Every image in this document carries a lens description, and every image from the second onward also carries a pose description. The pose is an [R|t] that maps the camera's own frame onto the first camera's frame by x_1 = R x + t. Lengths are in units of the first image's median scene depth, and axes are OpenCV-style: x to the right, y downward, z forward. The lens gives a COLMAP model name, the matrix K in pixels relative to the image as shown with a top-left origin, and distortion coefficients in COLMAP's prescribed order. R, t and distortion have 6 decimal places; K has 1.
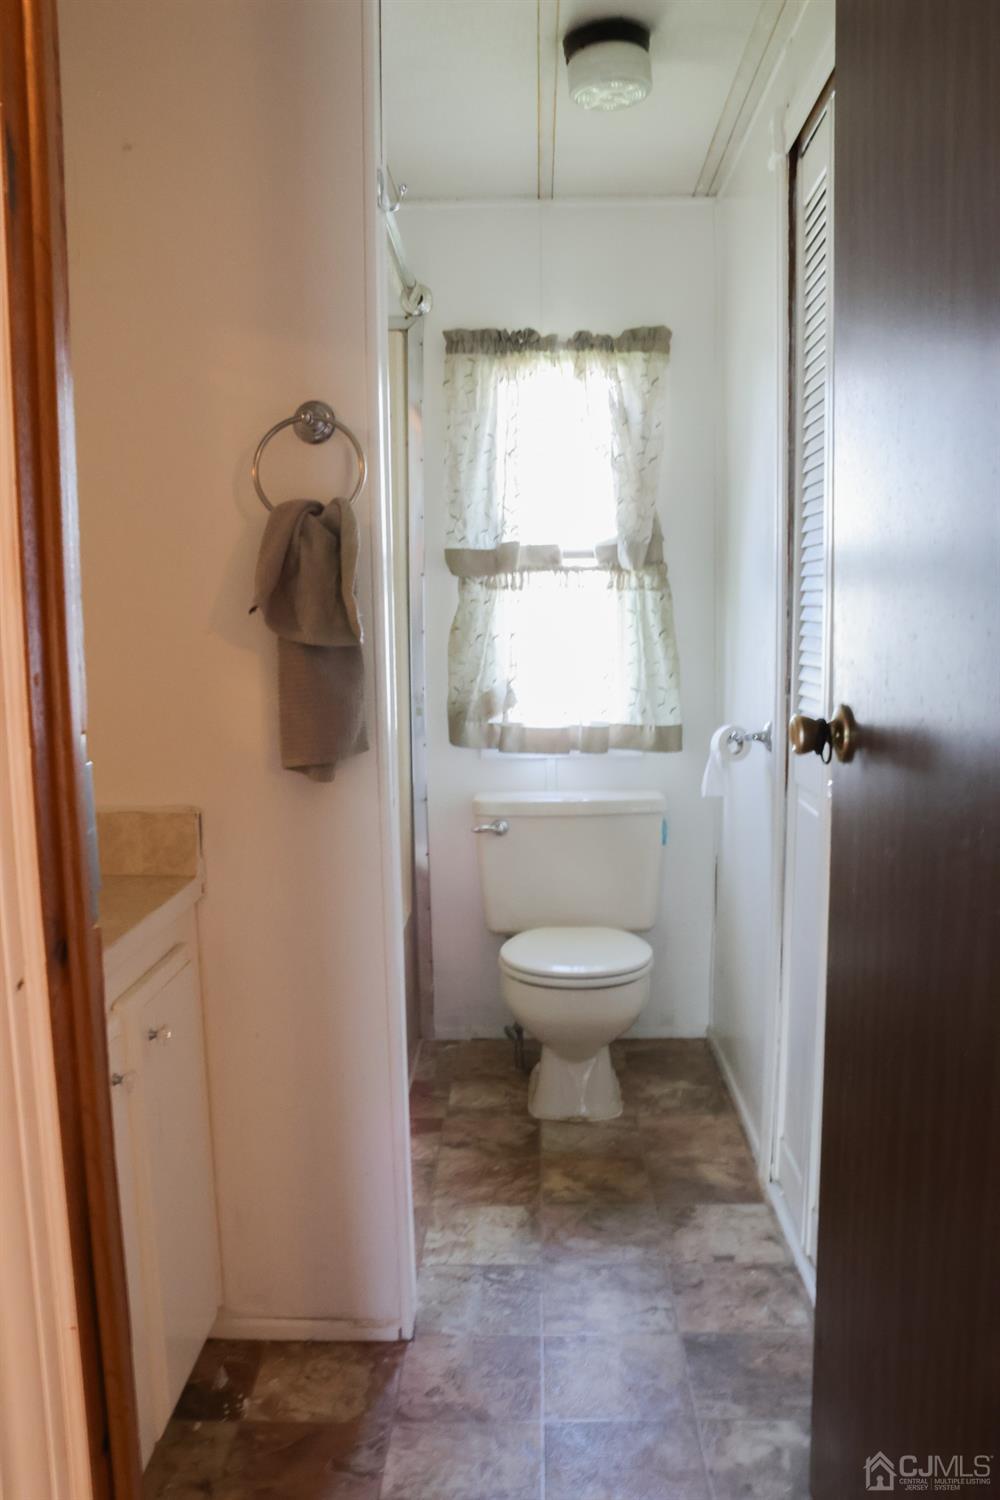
lens RADIAL K [[1259.2, 0, 501.8], [0, 1259.2, 750.5], [0, 0, 1]] dist [-0.145158, 0.125283]
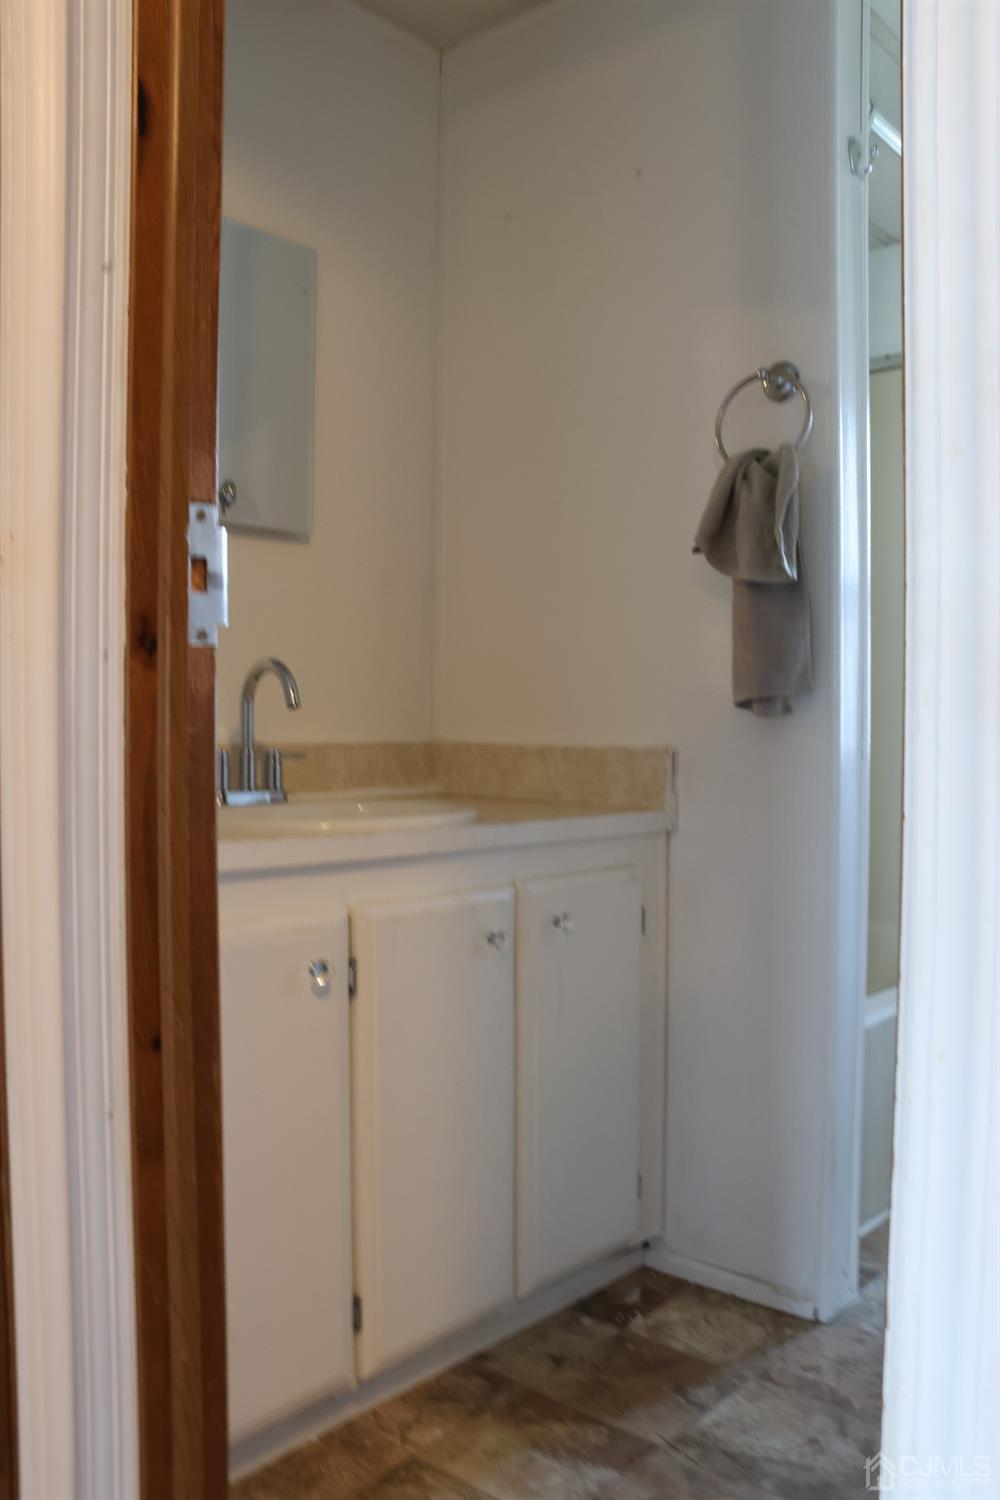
lens RADIAL K [[1259.2, 0, 498.2], [0, 1259.2, 749.0], [0, 0, 1]] dist [-0.145158, 0.125283]
pose [[0.762349, 0.023408, -0.646743, 0.352040], [-0.090939, 0.993305, -0.071243, 0.142529], [0.640746, 0.113126, 0.759373, 0.085664]]
